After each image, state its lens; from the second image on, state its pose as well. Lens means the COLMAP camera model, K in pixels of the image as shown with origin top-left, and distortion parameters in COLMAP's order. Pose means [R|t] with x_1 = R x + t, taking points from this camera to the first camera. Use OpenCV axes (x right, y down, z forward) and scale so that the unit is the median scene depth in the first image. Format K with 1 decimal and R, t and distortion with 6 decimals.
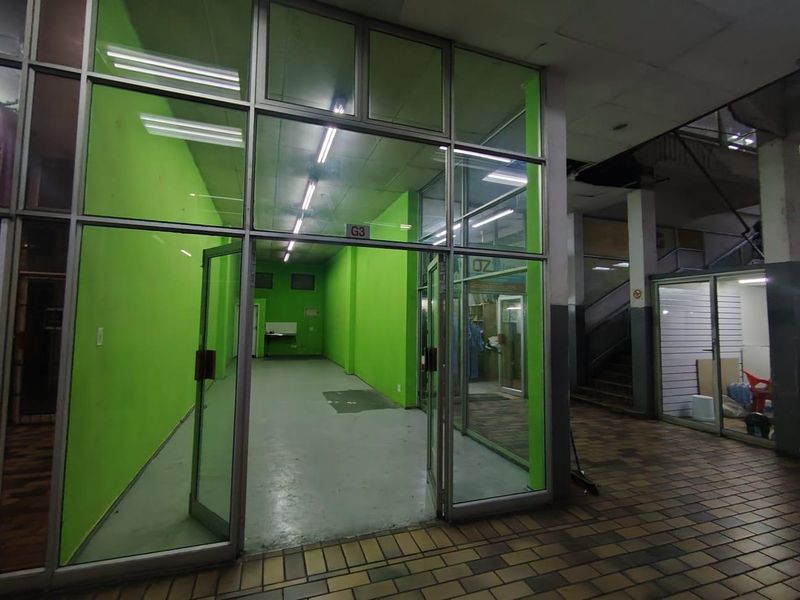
lens RADIAL K [[378.4, 0, 399.3], [0, 378.4, 296.3], [0, 0, 1]] dist [0.002074, -0.002522]
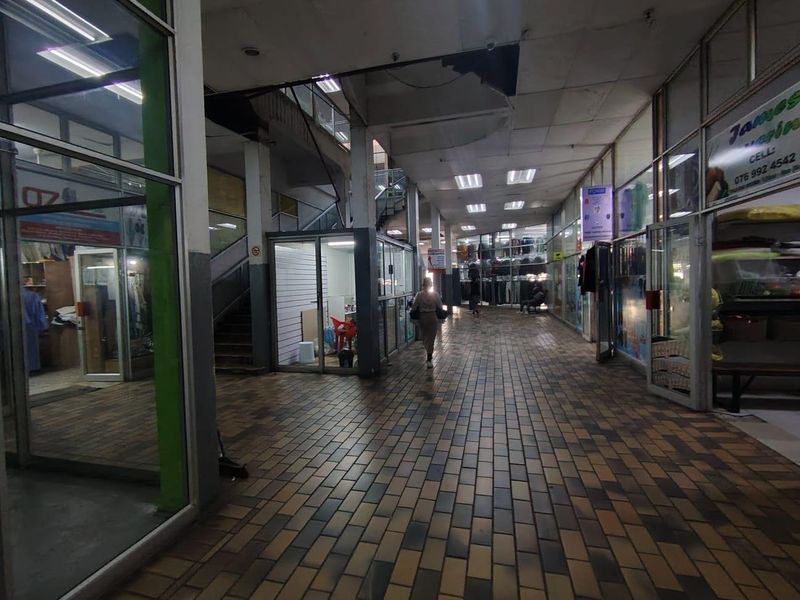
lens RADIAL K [[378.4, 0, 398.9], [0, 378.4, 294.6], [0, 0, 1]] dist [0.002074, -0.002522]
pose [[0.556737, -0.057955, 0.828665, 0.013491], [-0.020376, 0.996310, 0.083369, 0.017553], [-0.830439, -0.063300, 0.553502, 0.137996]]
